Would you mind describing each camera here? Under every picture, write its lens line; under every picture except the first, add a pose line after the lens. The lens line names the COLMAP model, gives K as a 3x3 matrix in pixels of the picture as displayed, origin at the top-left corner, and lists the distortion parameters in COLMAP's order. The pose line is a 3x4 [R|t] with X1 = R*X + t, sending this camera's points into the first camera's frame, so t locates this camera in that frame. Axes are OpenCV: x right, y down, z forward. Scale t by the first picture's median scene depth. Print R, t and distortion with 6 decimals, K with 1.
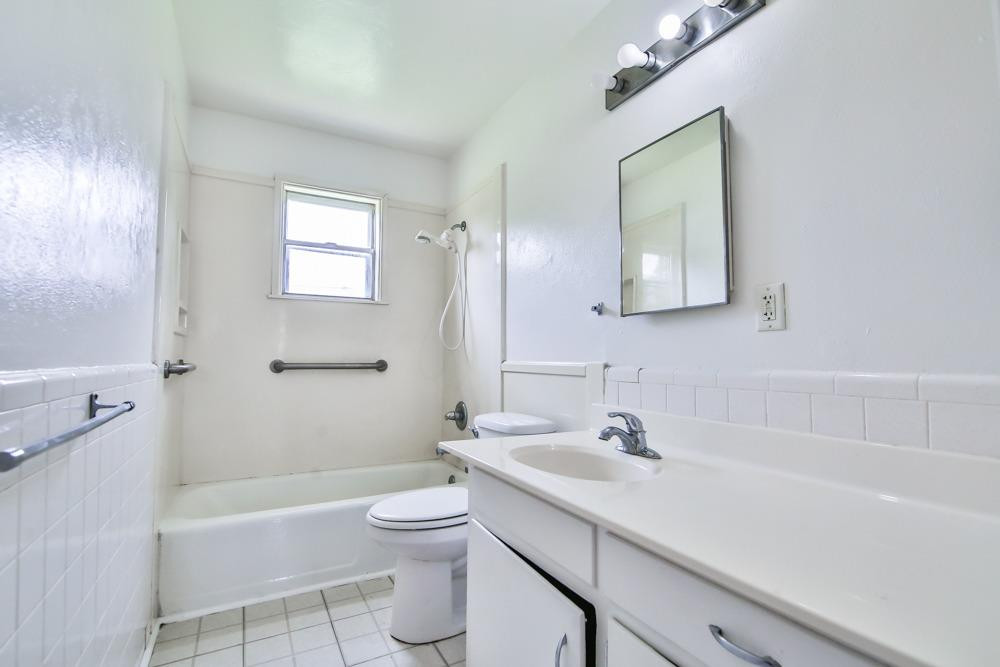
lens RADIAL K [[464.2, 0, 498.4], [0, 464.2, 334.3], [0, 0, 1]] dist [-0.008254, -0.001399]
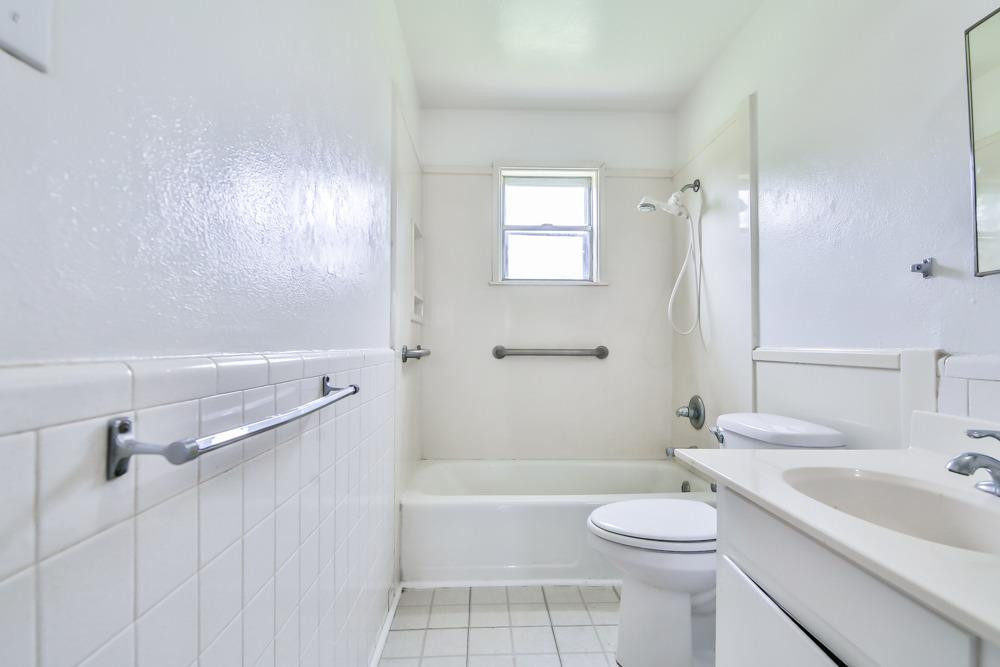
lens RADIAL K [[464.2, 0, 498.4], [0, 464.2, 334.3], [0, 0, 1]] dist [-0.008254, -0.001399]
pose [[0.892912, -0.009990, -0.450120, -0.029771], [0.022132, 0.999519, 0.021721, 0.010398], [0.449687, -0.029357, 0.892704, 0.125744]]
